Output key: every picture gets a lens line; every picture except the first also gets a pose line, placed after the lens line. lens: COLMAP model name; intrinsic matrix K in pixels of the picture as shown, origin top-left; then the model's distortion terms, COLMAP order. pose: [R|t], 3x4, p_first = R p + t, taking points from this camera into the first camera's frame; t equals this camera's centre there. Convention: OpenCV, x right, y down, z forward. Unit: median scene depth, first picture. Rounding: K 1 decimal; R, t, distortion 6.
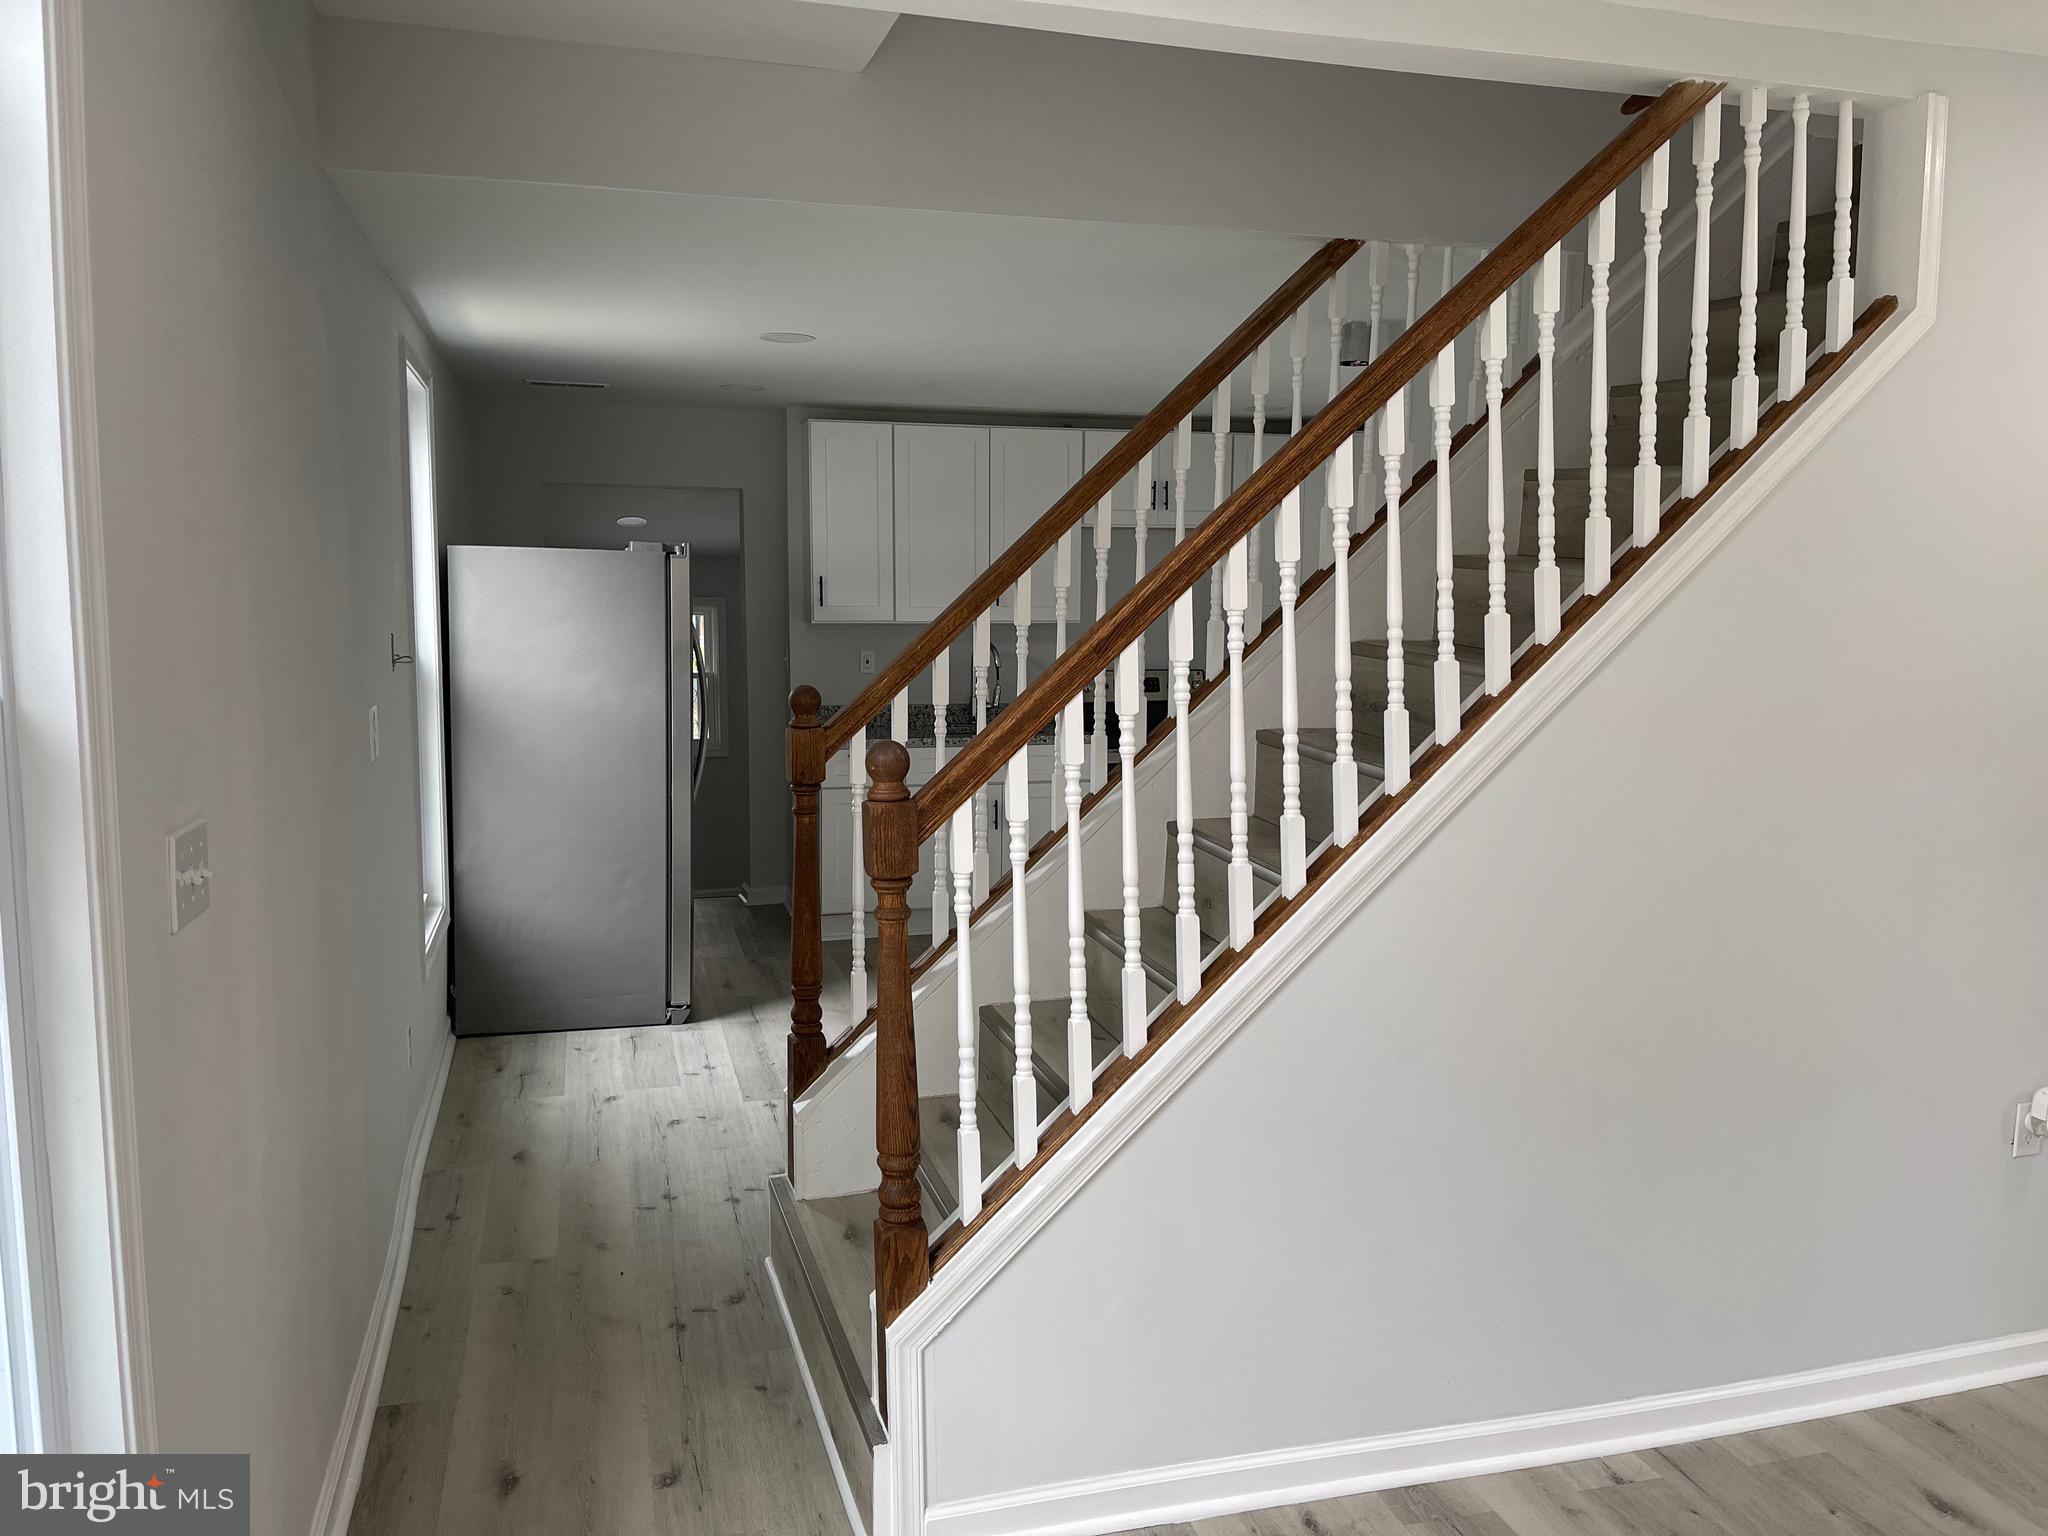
lens RADIAL K [[1562.2, 0, 1024.0], [0, 1562.2, 768.0], [0, 0, 1]] dist [0.000686, -0.005887]
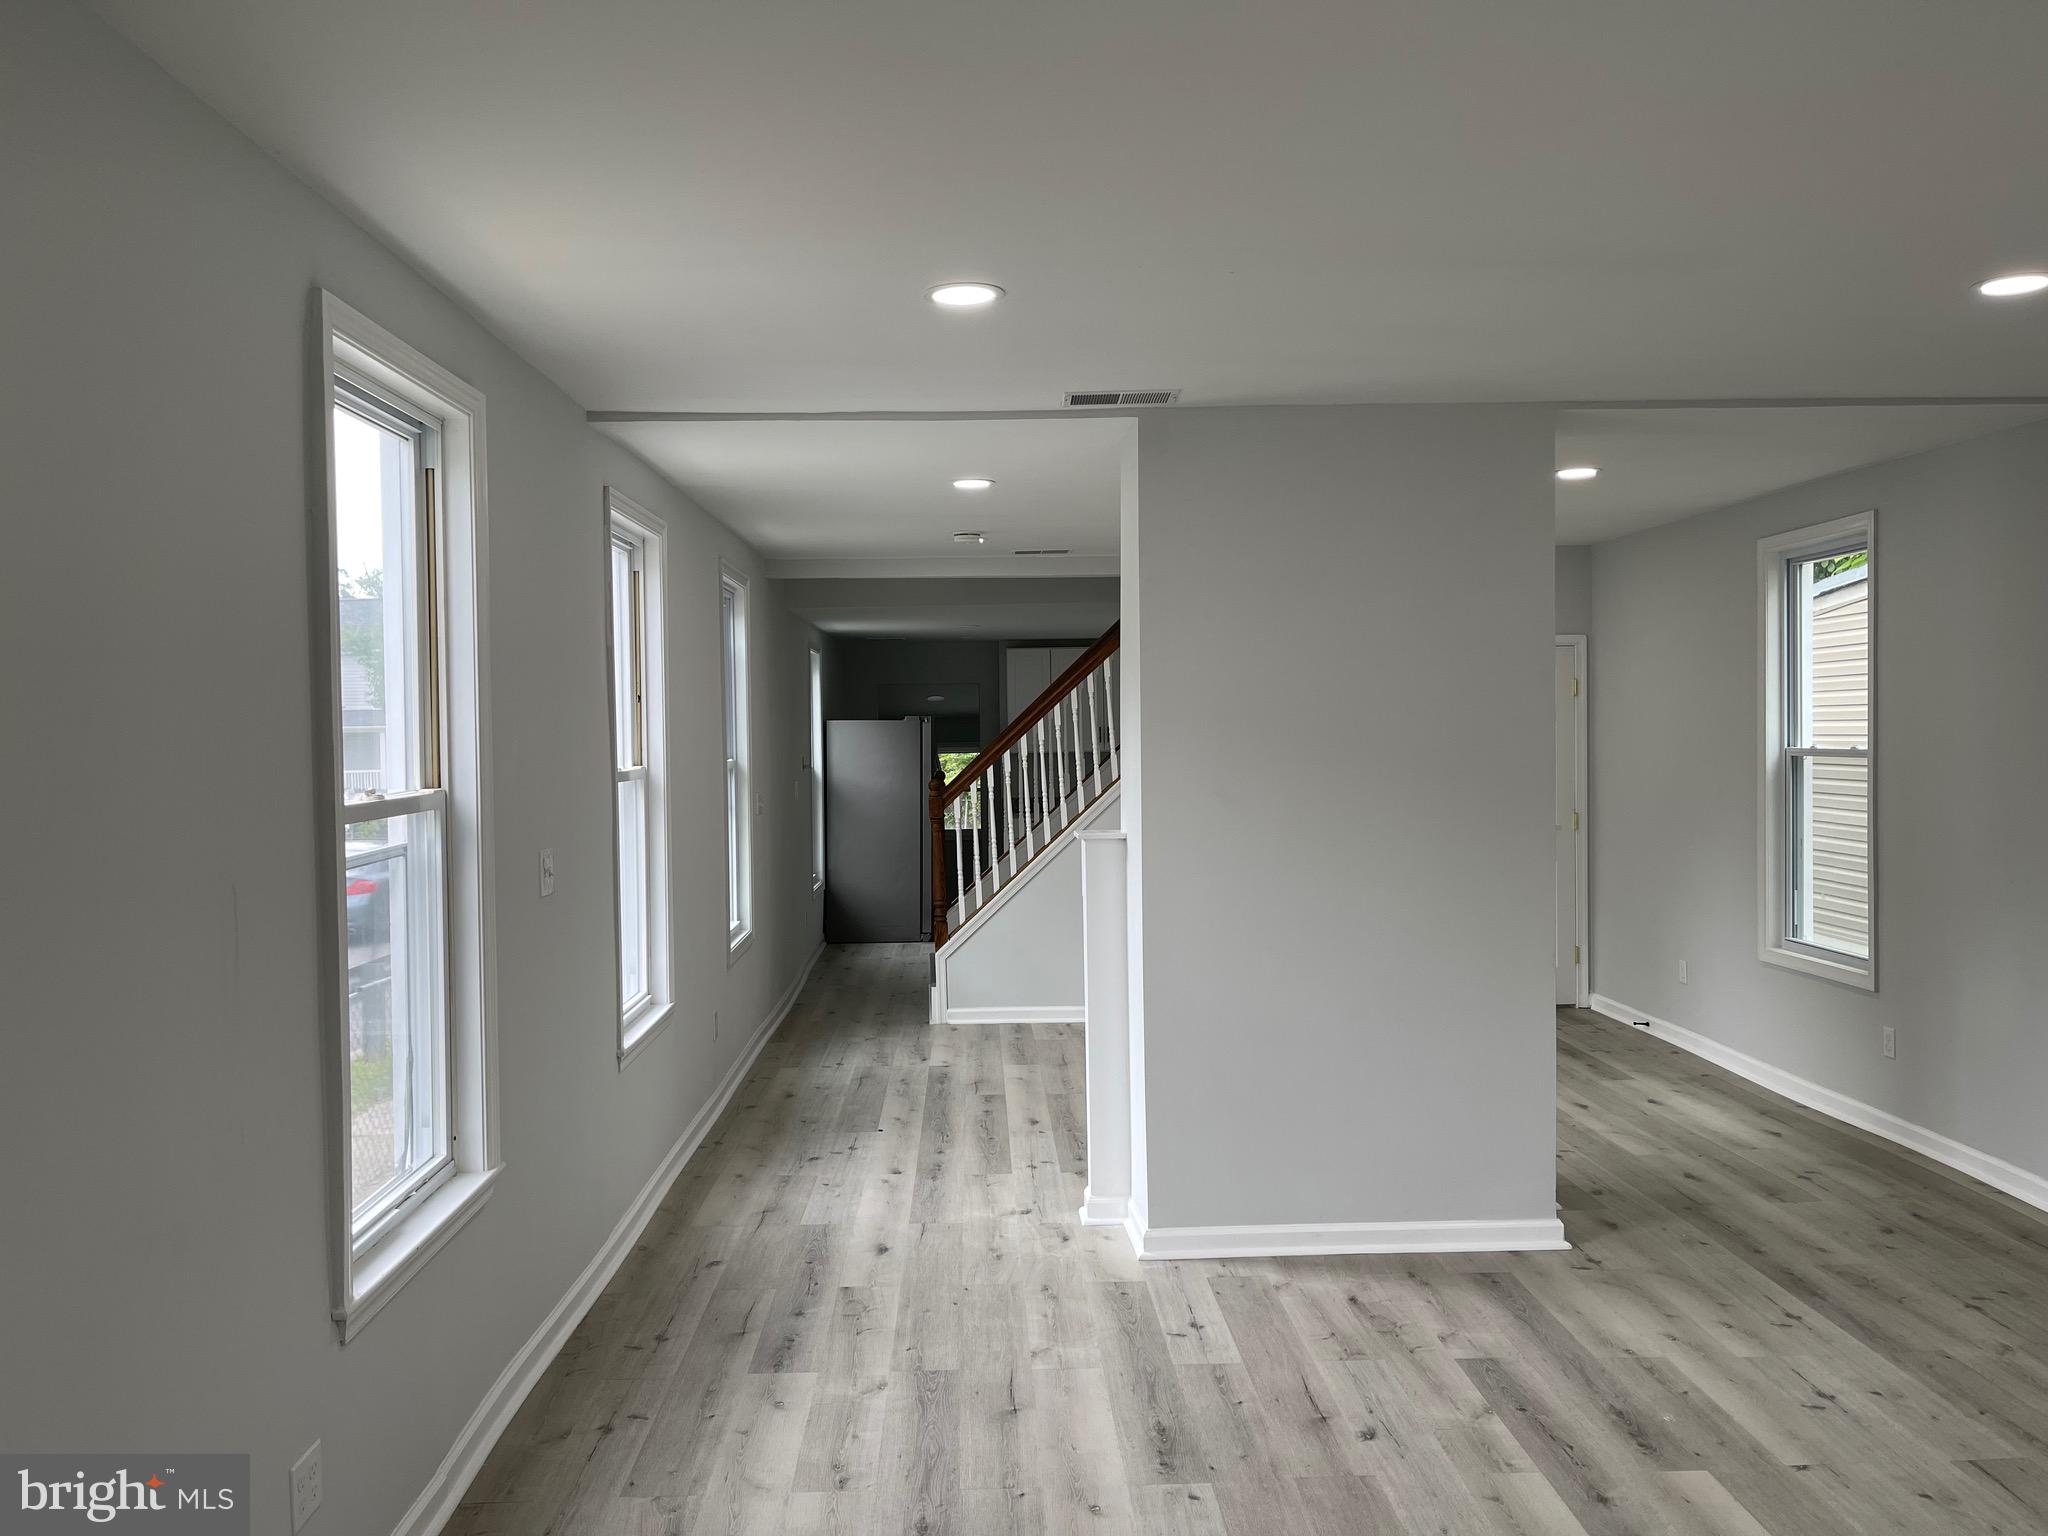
lens RADIAL K [[1562.2, 0, 1024.0], [0, 1562.2, 768.0], [0, 0, 1]] dist [0.000686, -0.005887]
pose [[0.971198, -0.012728, -0.237935, 0.428537], [-0.008746, 0.995995, -0.088979, 0.120911], [0.238115, 0.088497, 0.967197, -1.070567]]
